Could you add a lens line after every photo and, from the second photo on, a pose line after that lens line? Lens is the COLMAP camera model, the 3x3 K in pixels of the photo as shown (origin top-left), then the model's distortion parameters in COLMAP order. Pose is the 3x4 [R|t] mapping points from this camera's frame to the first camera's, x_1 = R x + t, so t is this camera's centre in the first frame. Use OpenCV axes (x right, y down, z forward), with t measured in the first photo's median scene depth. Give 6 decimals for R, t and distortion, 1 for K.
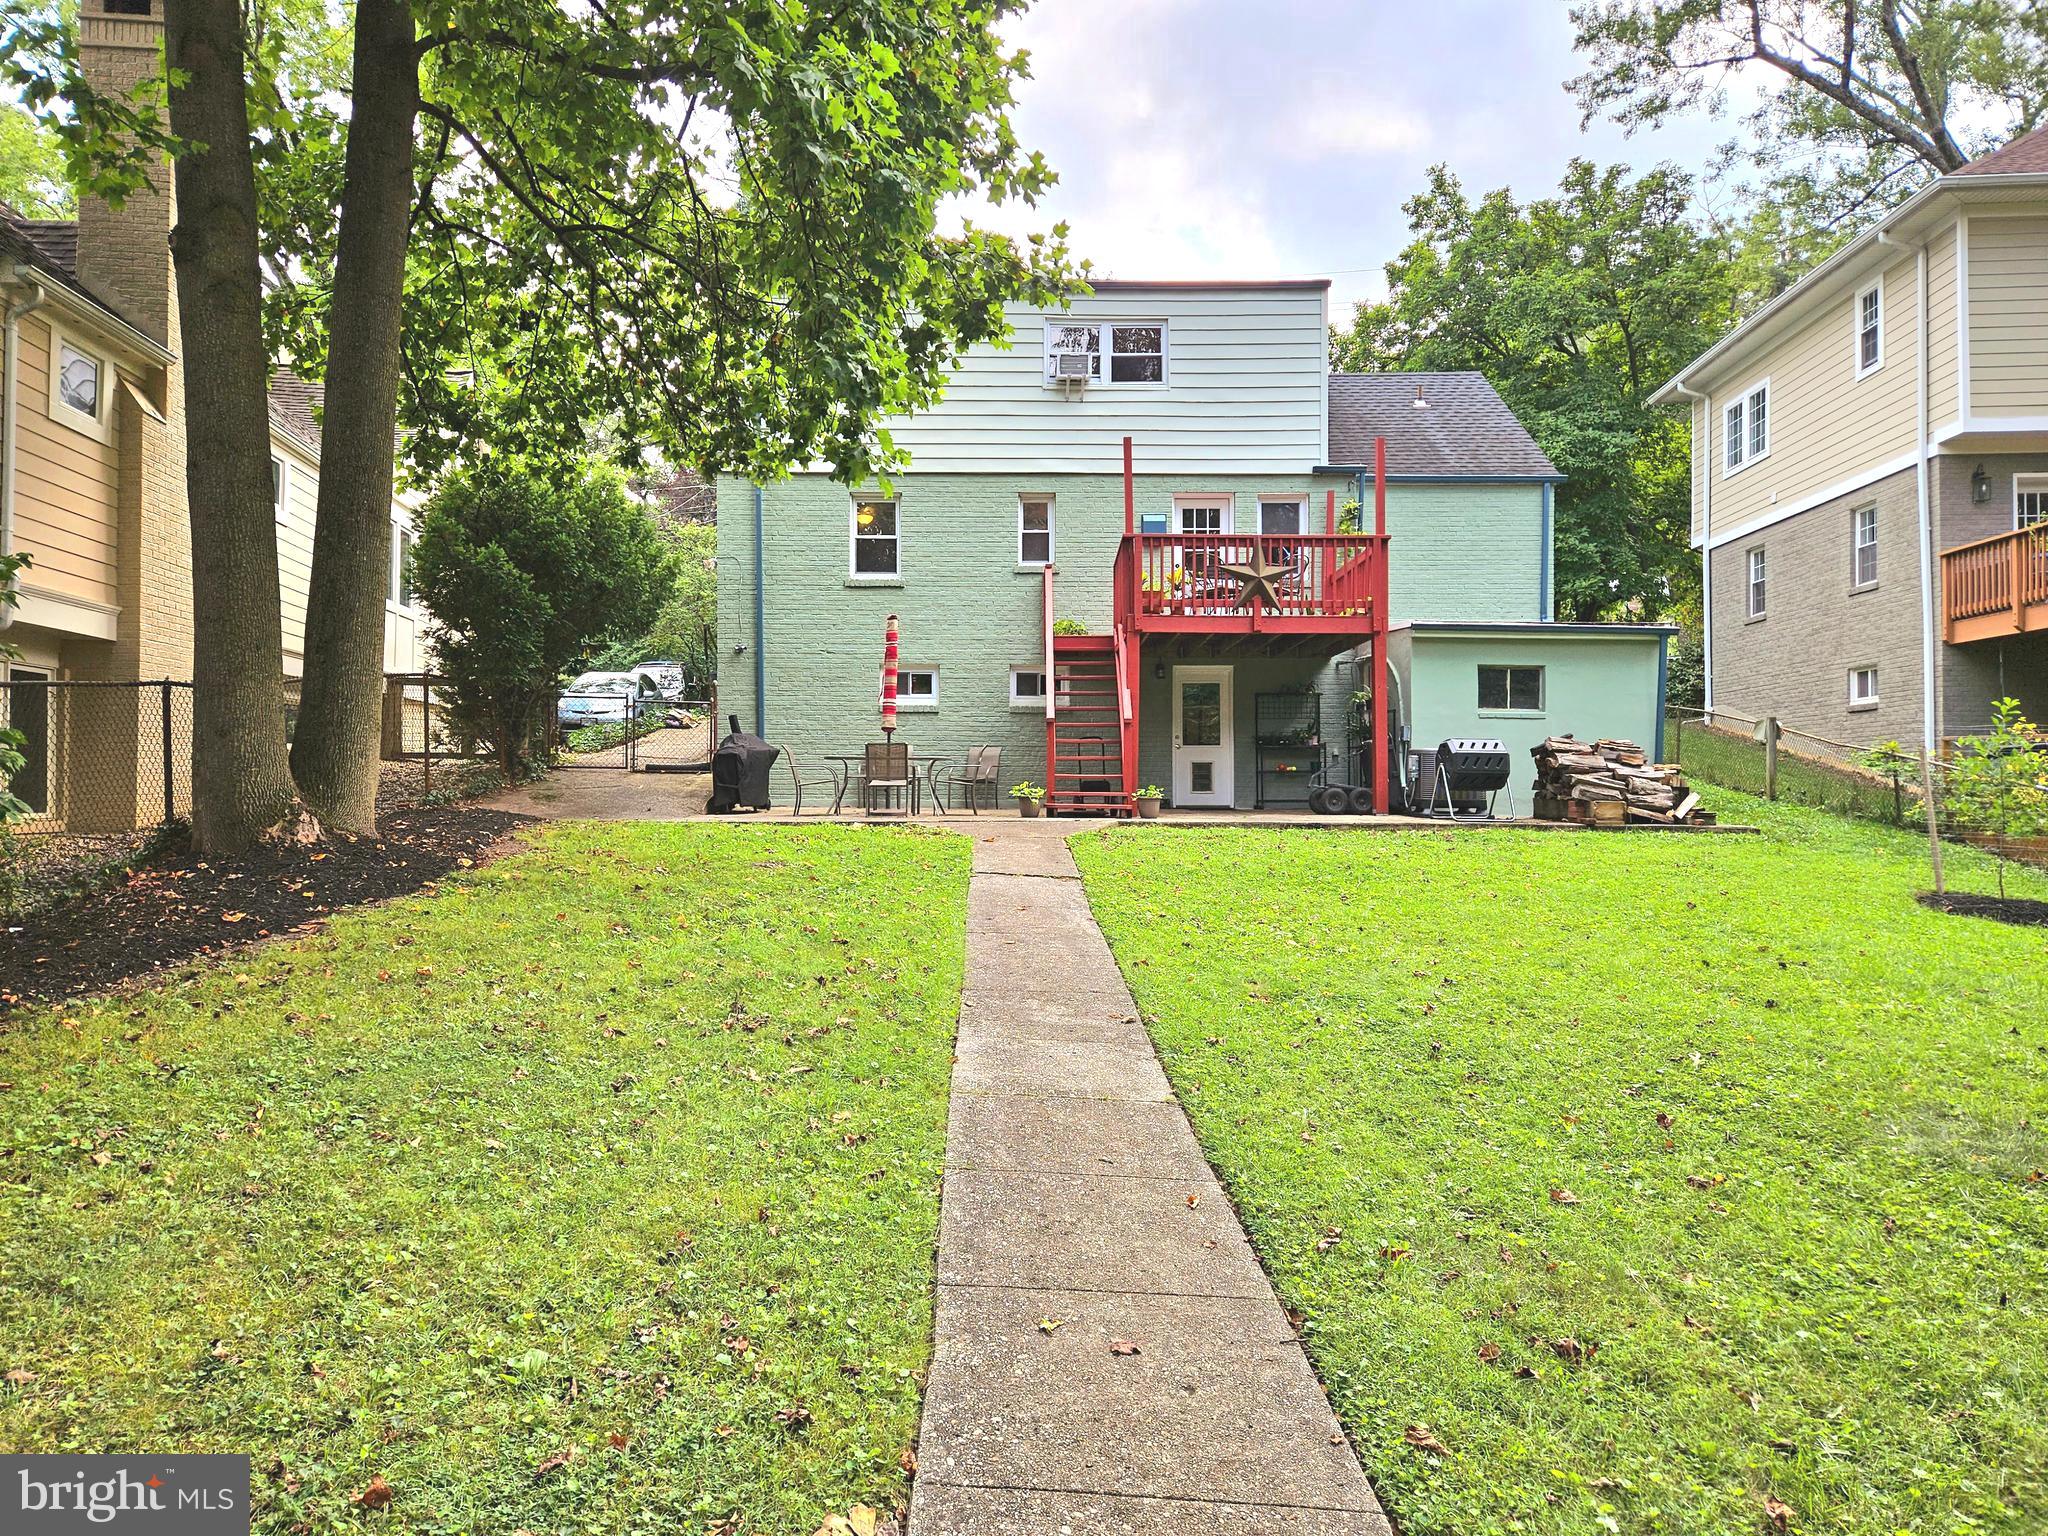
lens RADIAL K [[1354.7, 0, 1018.1], [0, 1354.7, 763.6], [0, 0, 1]] dist [0.084585, -0.083581]
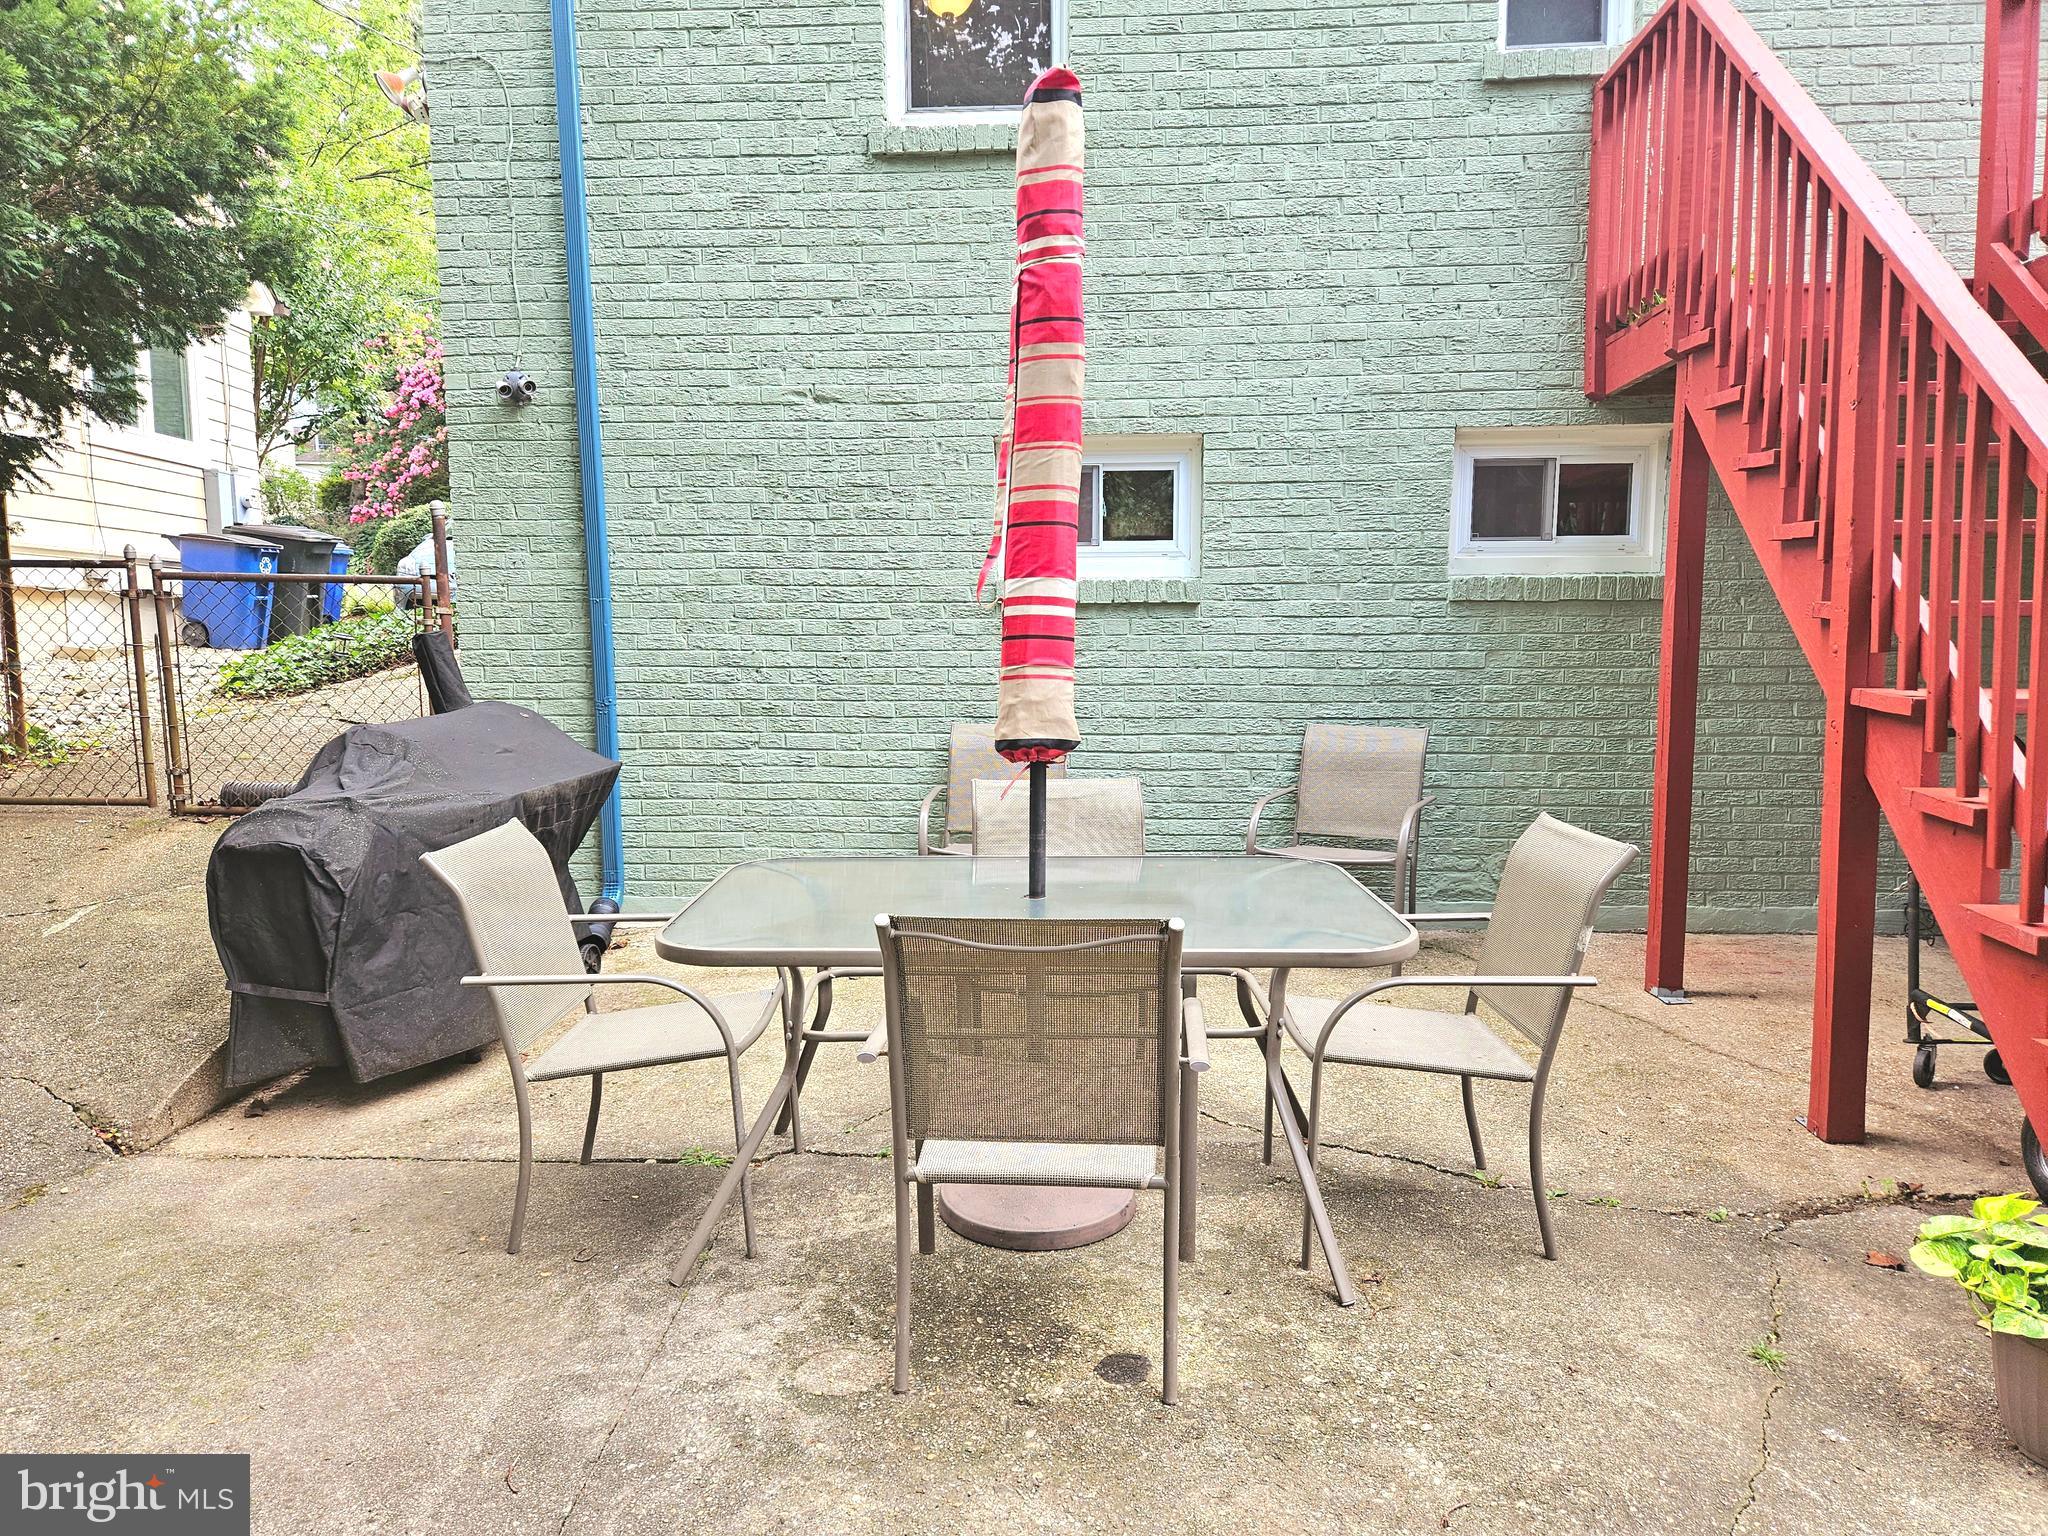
lens RADIAL K [[1354.7, 0, 1018.1], [0, 1354.7, 763.6], [0, 0, 1]] dist [0.084585, -0.083581]
pose [[0.996025, 0.004133, -0.088980, -0.070454], [0.006141, 0.993361, 0.114875, -0.037818], [0.088864, -0.114964, 0.989387, 0.706423]]
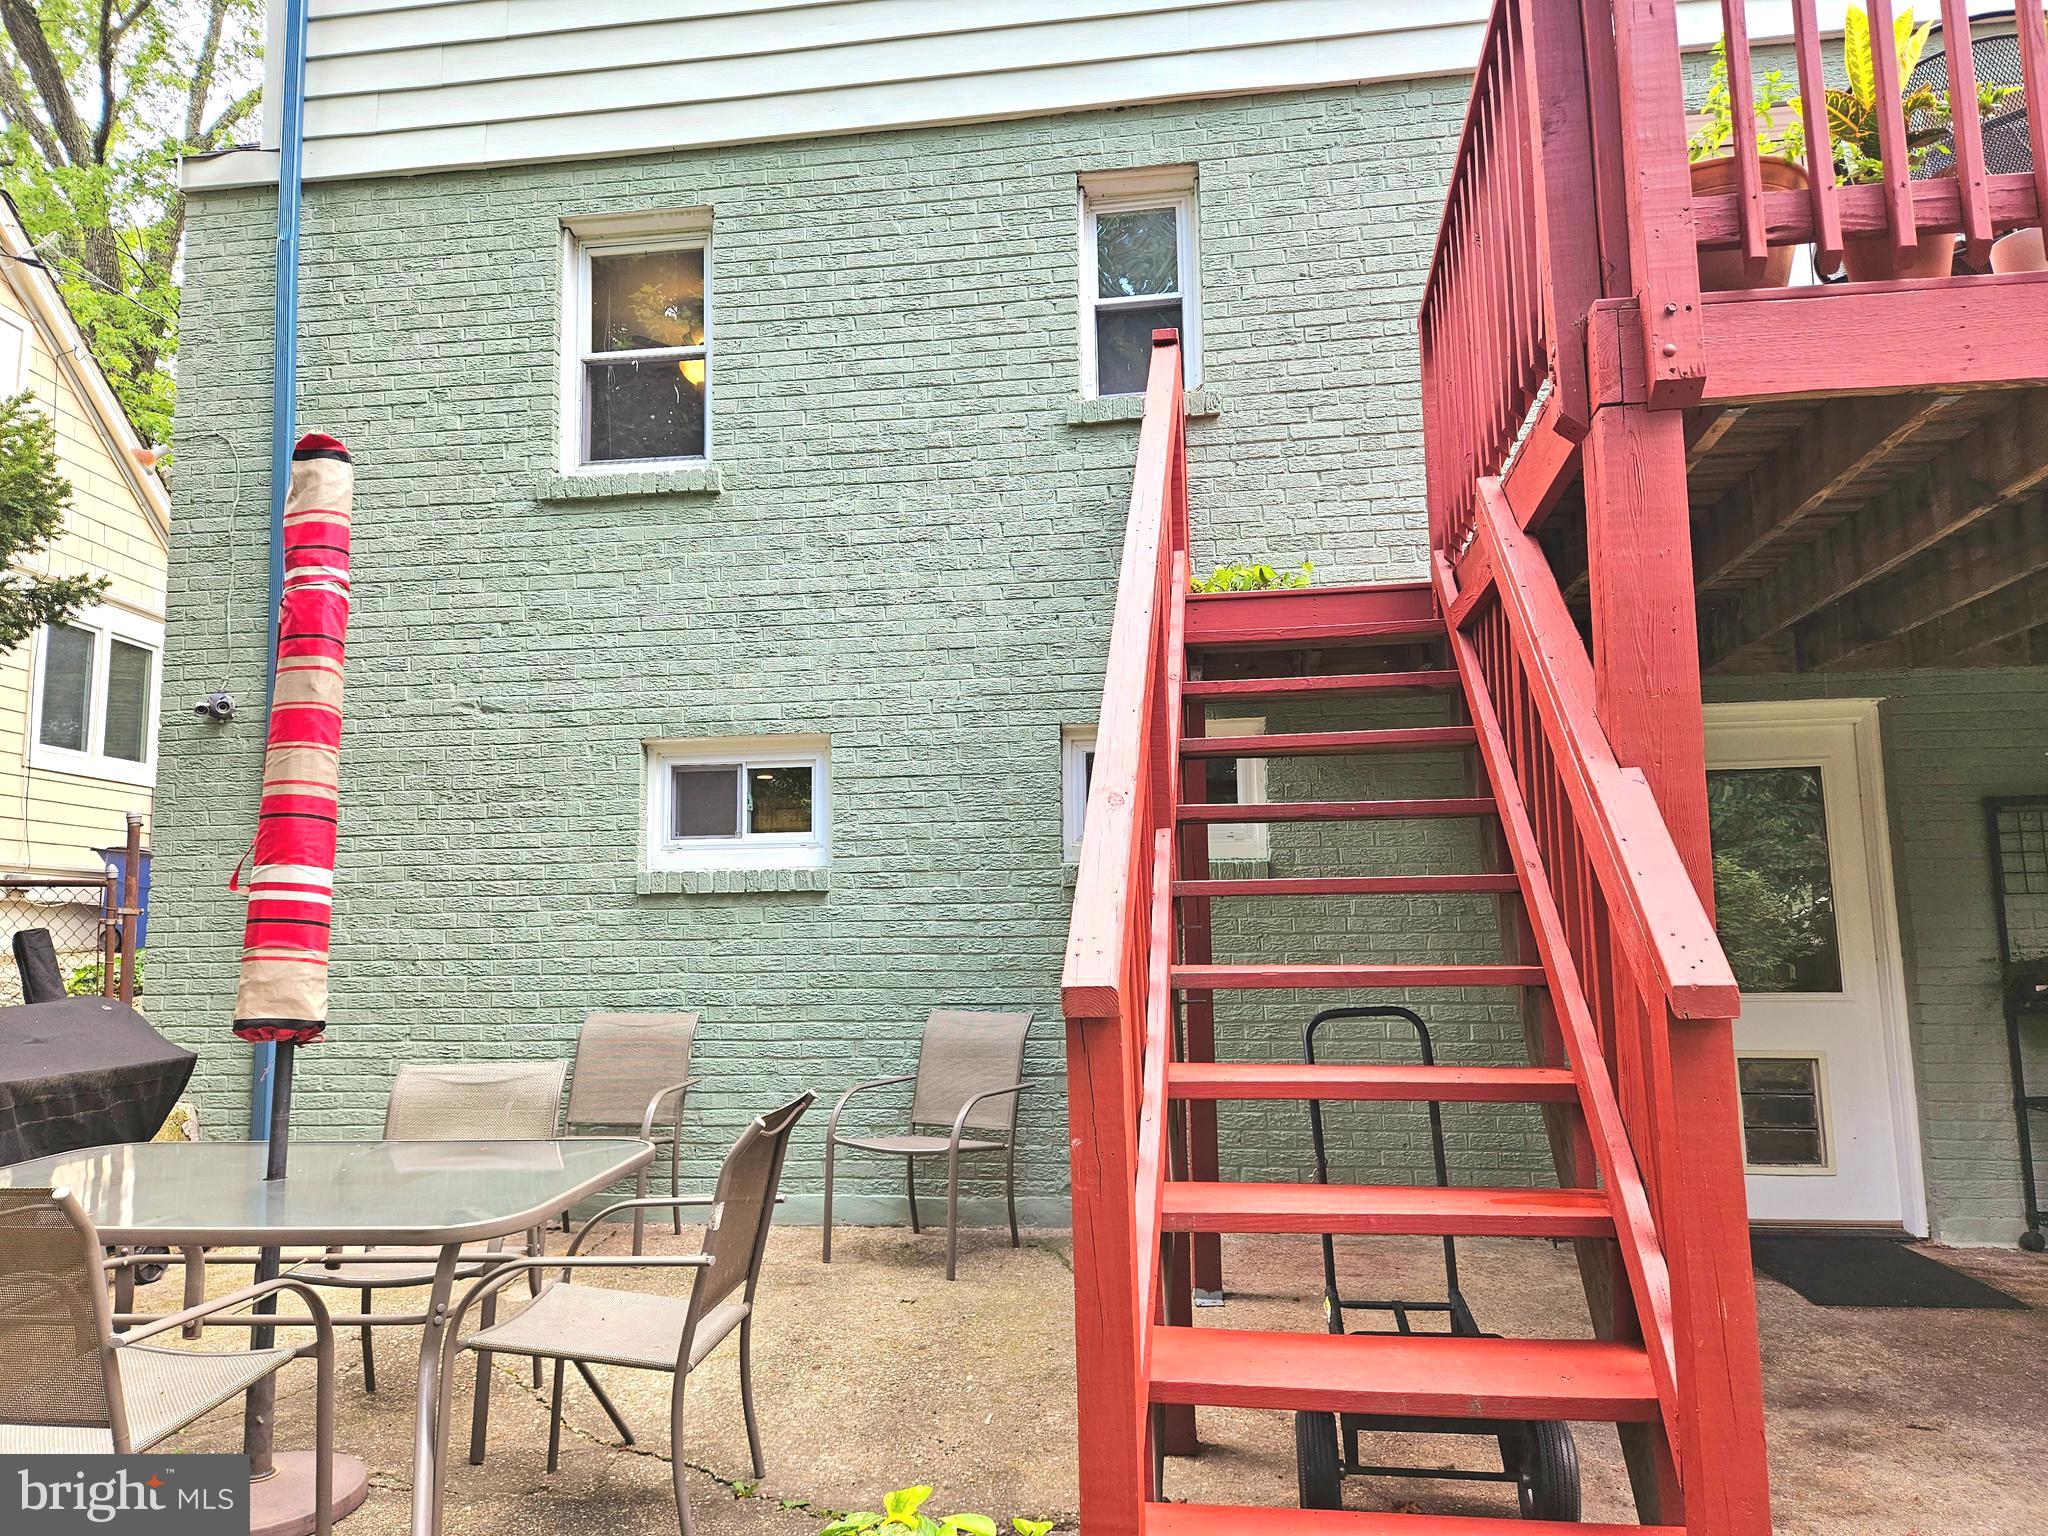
lens RADIAL K [[1354.7, 0, 1018.1], [0, 1354.7, 763.6], [0, 0, 1]] dist [0.084585, -0.083581]
pose [[0.985974, -0.034107, -0.163374, 0.033399], [0.017088, 0.994381, -0.104469, -0.034343], [0.166019, 0.100212, 0.981017, 0.710972]]
